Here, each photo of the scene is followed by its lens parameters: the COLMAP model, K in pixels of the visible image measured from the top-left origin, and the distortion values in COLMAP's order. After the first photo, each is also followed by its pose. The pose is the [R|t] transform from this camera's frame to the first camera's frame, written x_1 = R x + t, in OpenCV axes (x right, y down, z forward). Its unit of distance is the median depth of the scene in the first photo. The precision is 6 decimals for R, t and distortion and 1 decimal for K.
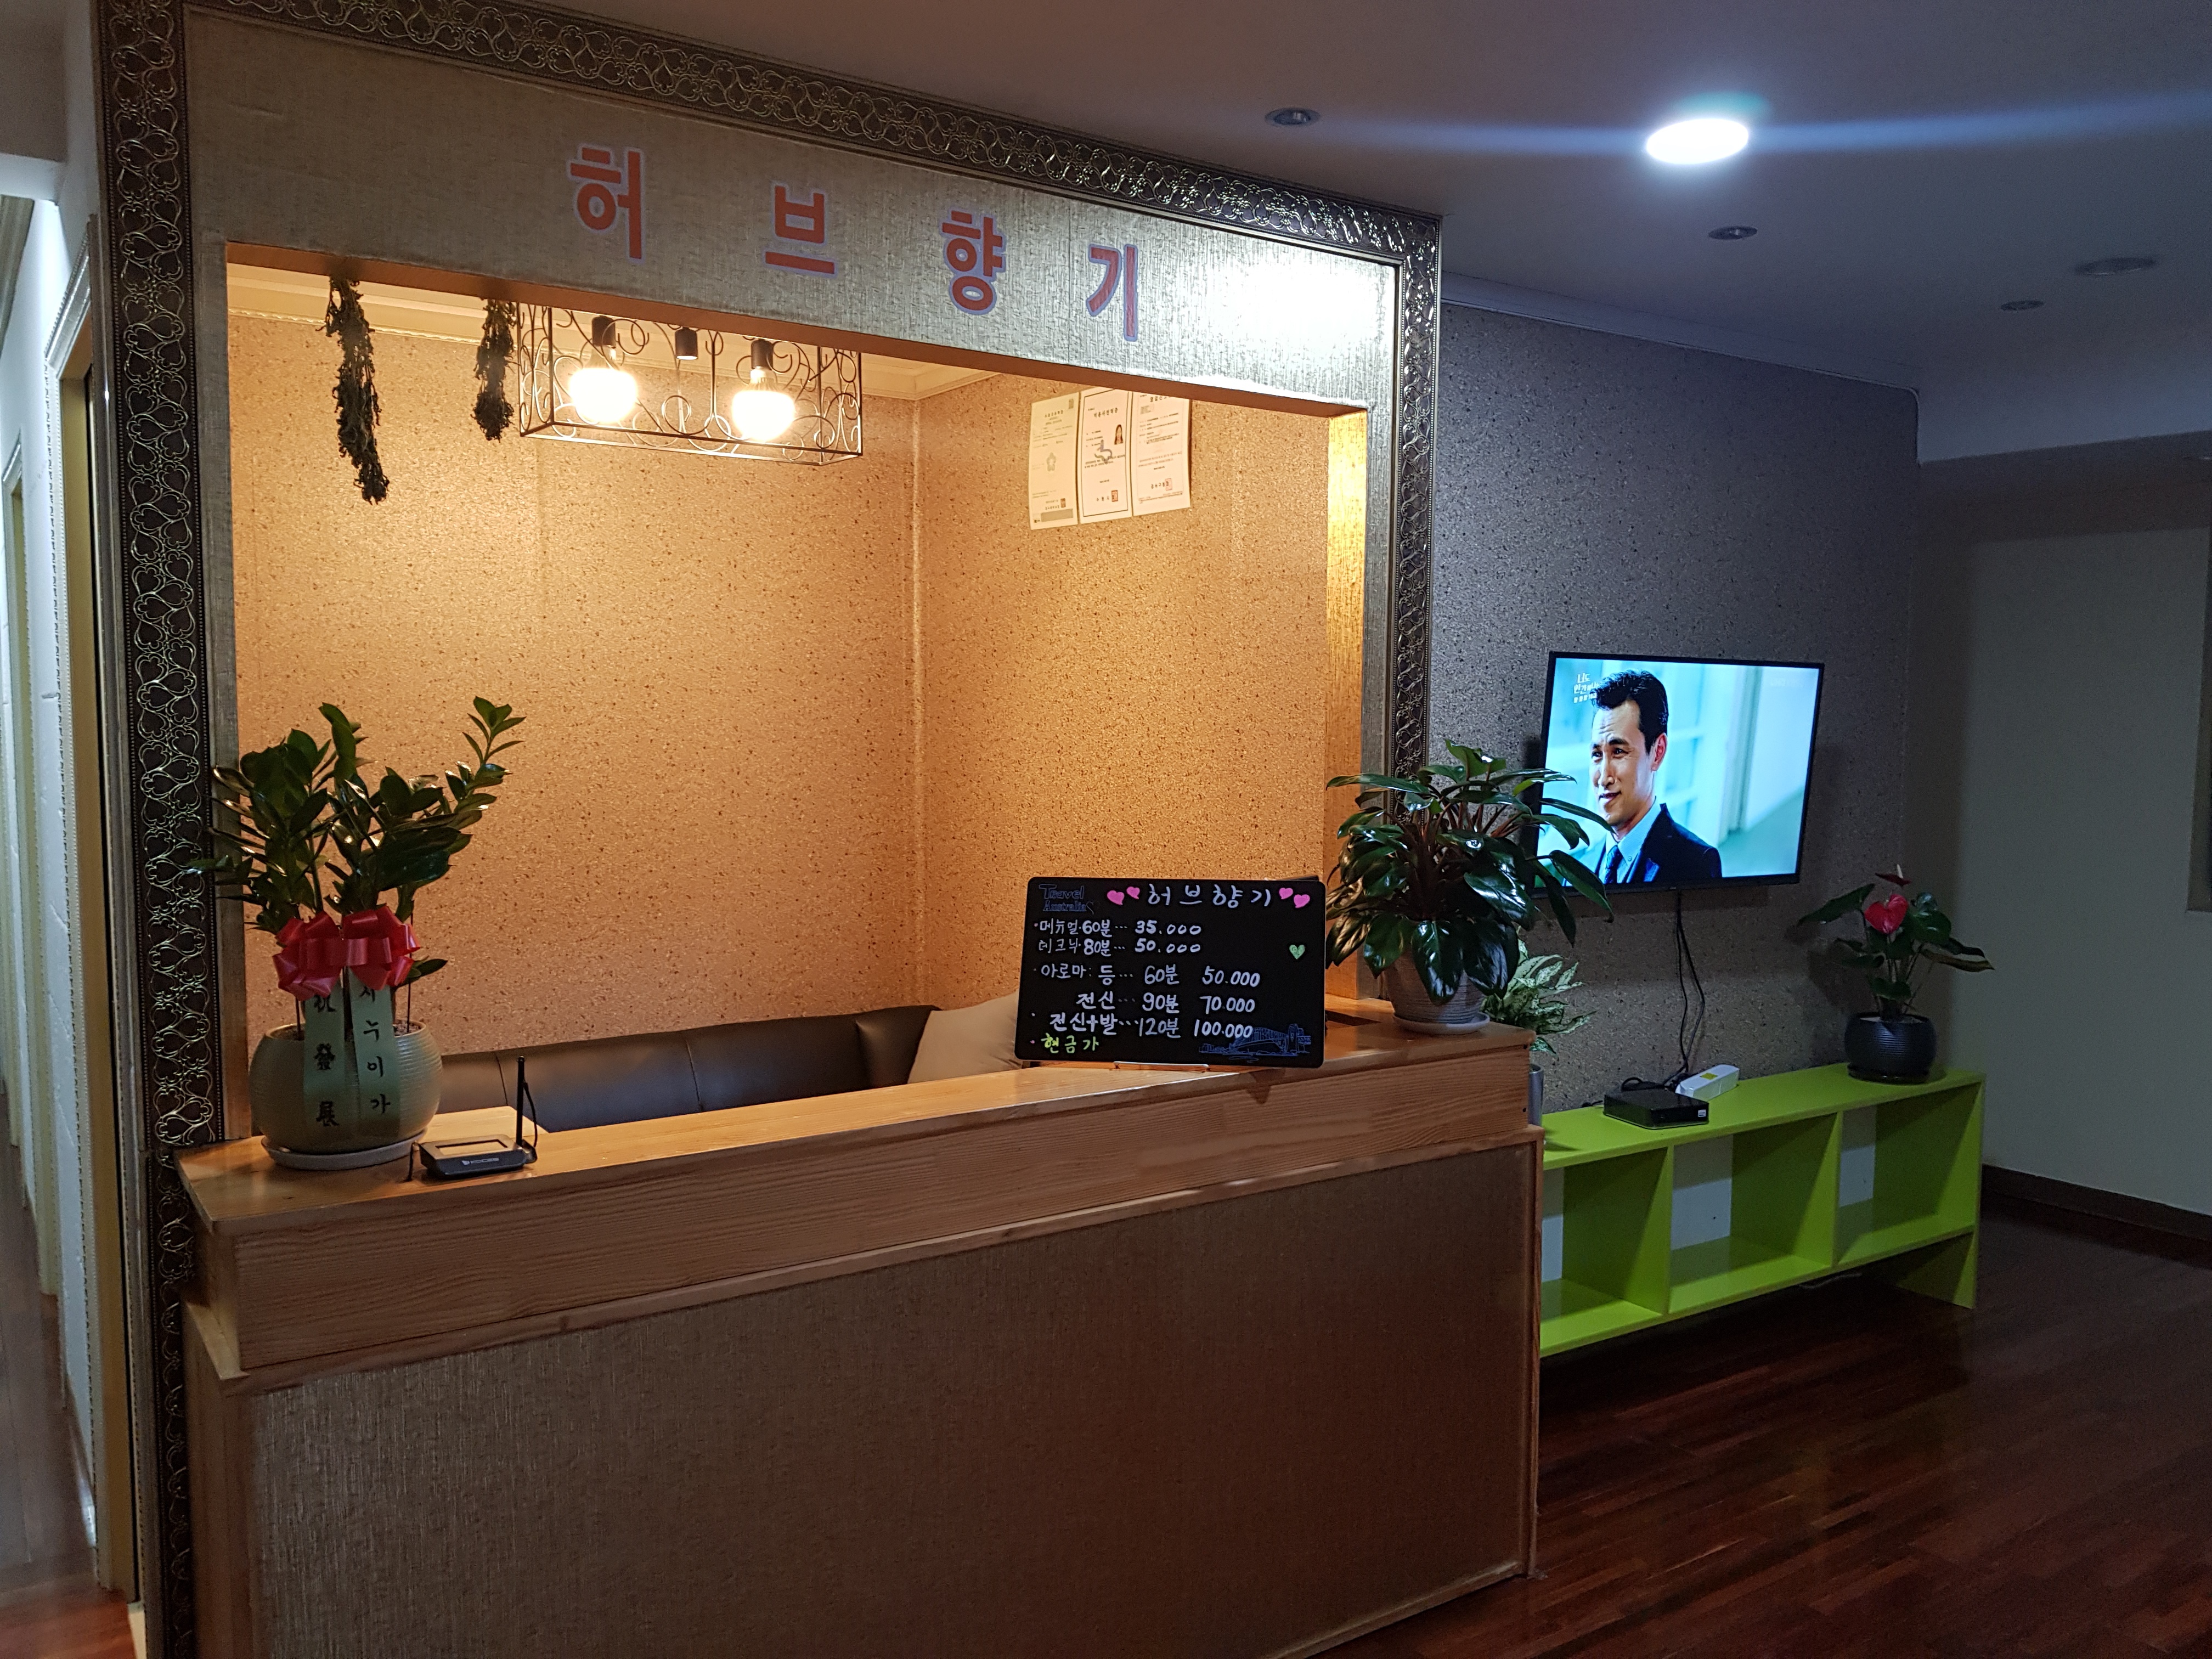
lens RADIAL K [[1723.4, 0, 1107.1], [0, 1723.4, 832.4], [0, 0, 1]] dist [0.014527, -0.016902]
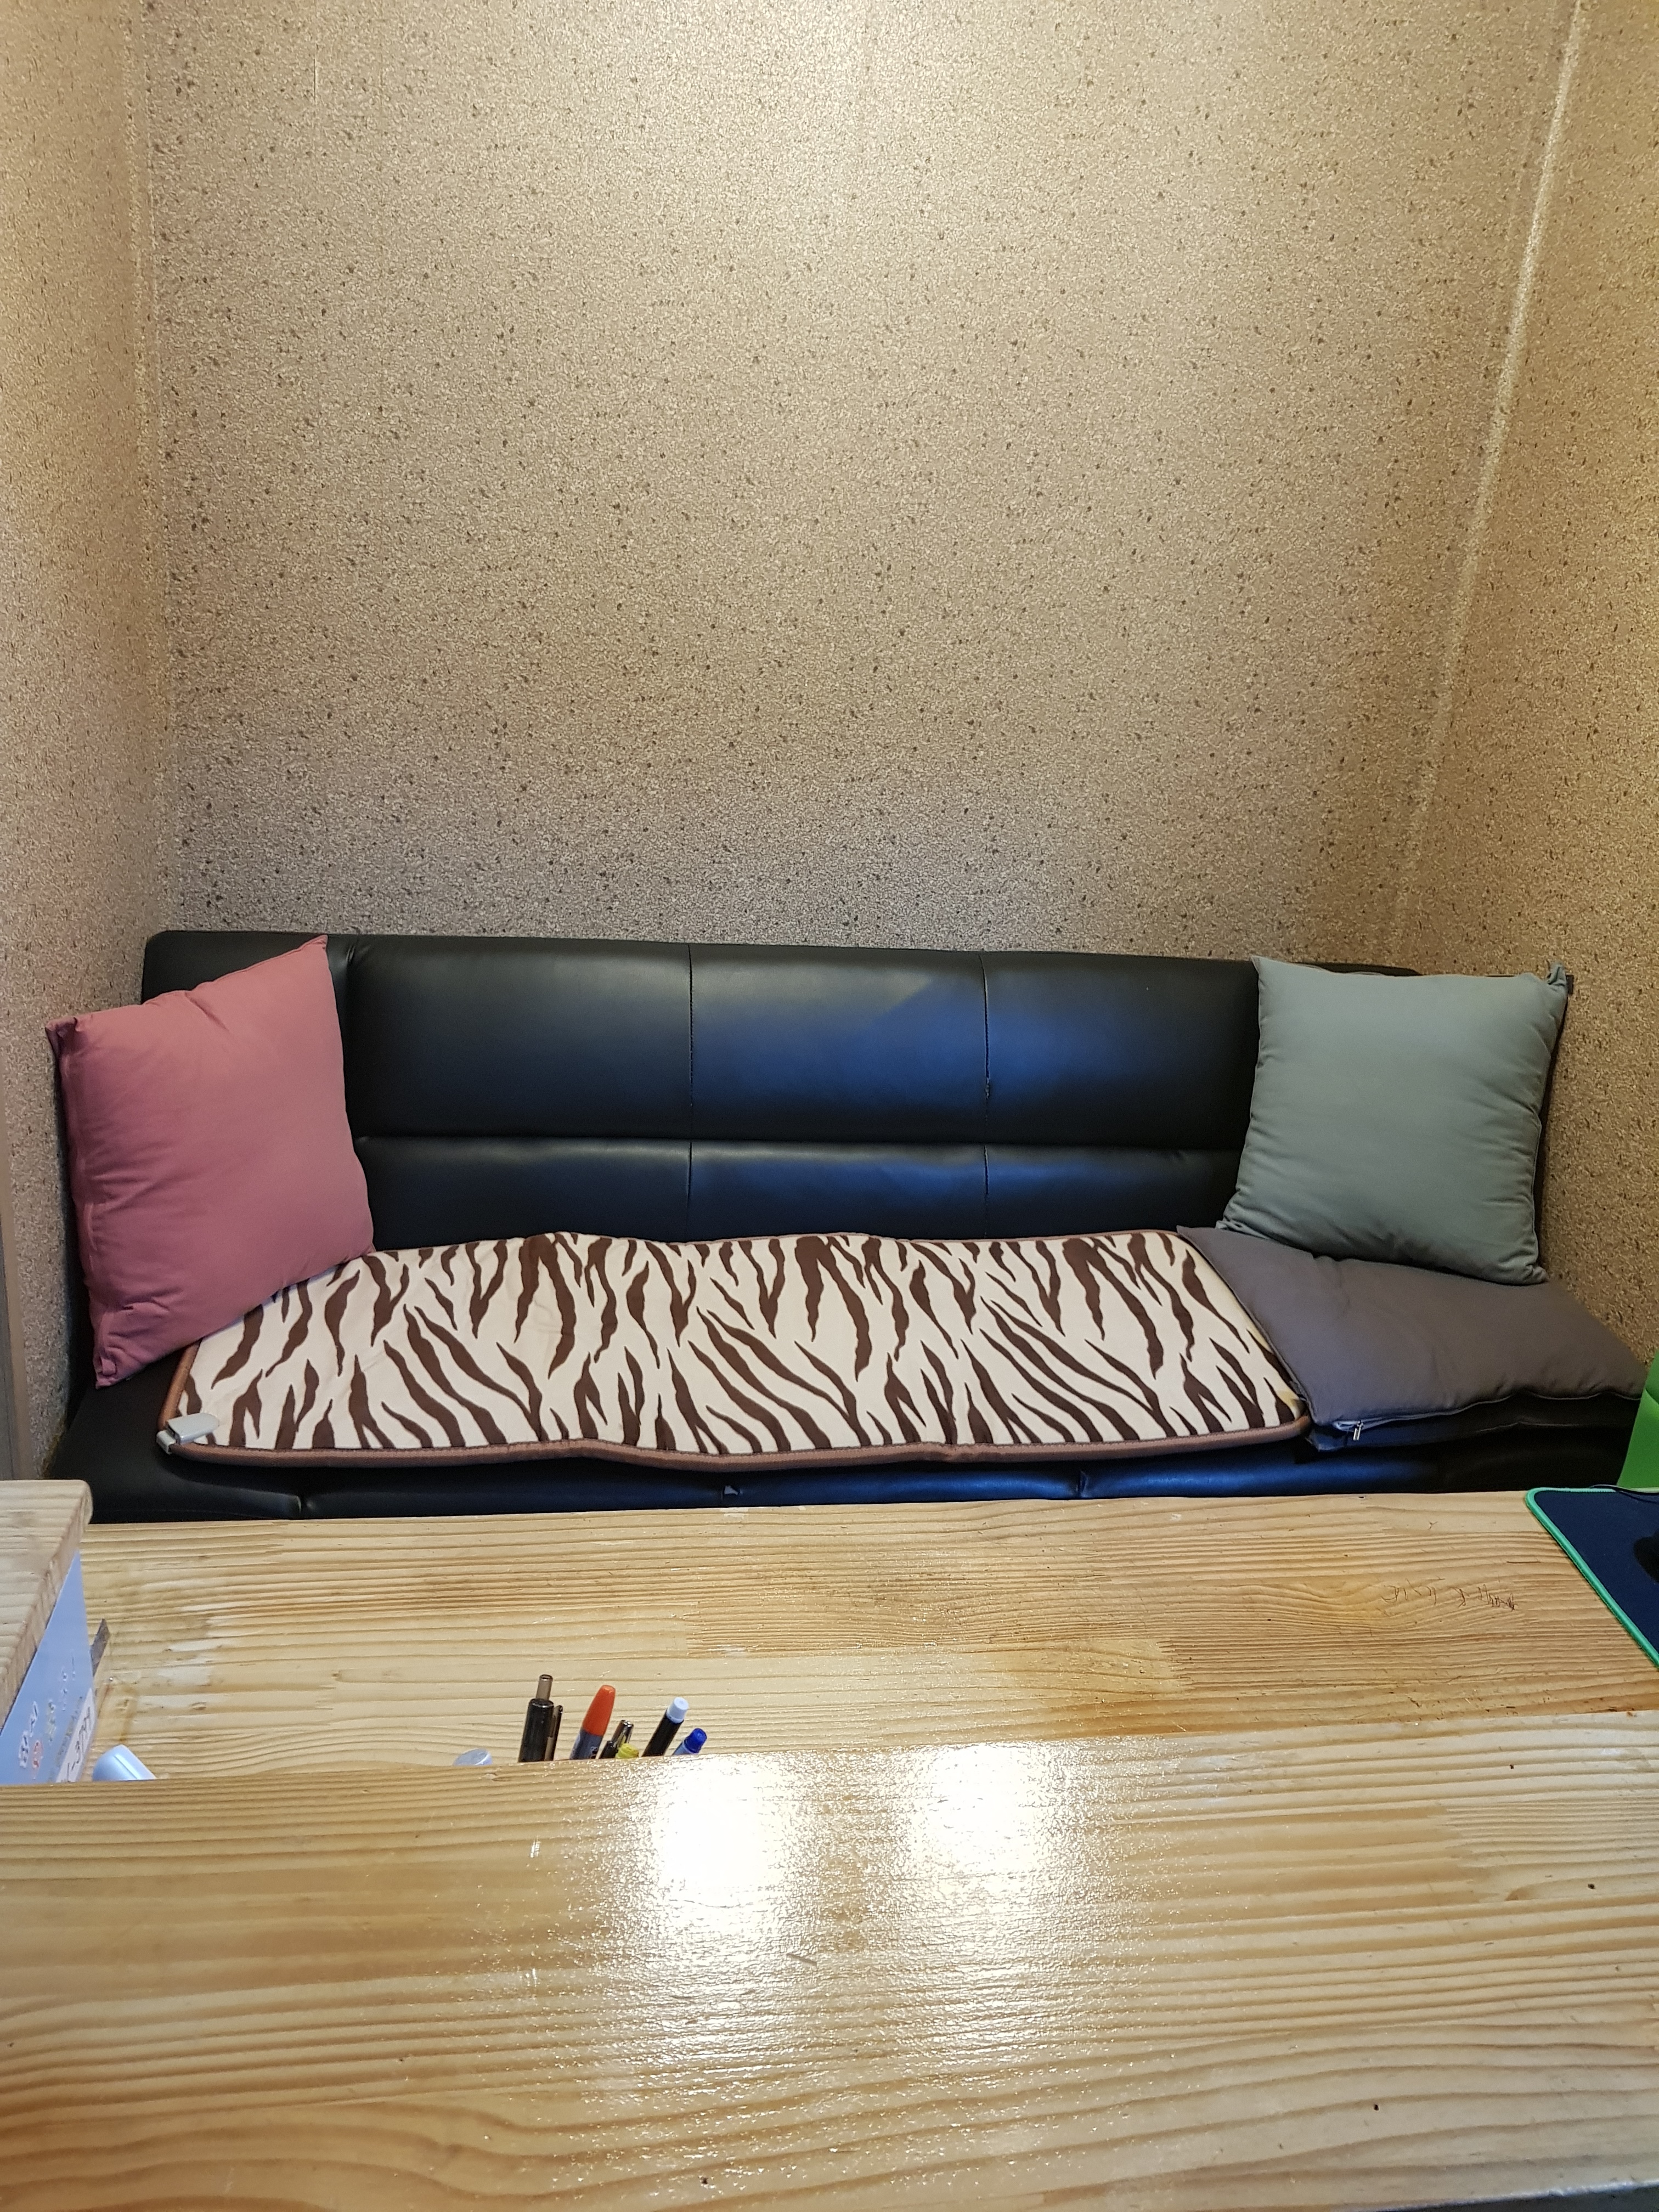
lens RADIAL K [[1723.4, 0, 827.8], [0, 1723.4, 1104.2], [0, 0, 1]] dist [0.014527, -0.016902]
pose [[0.905070, 0.217862, -0.365219, -0.055738], [-0.103859, 0.946039, 0.306957, -0.014673], [0.412386, -0.239887, 0.878858, 0.384178]]
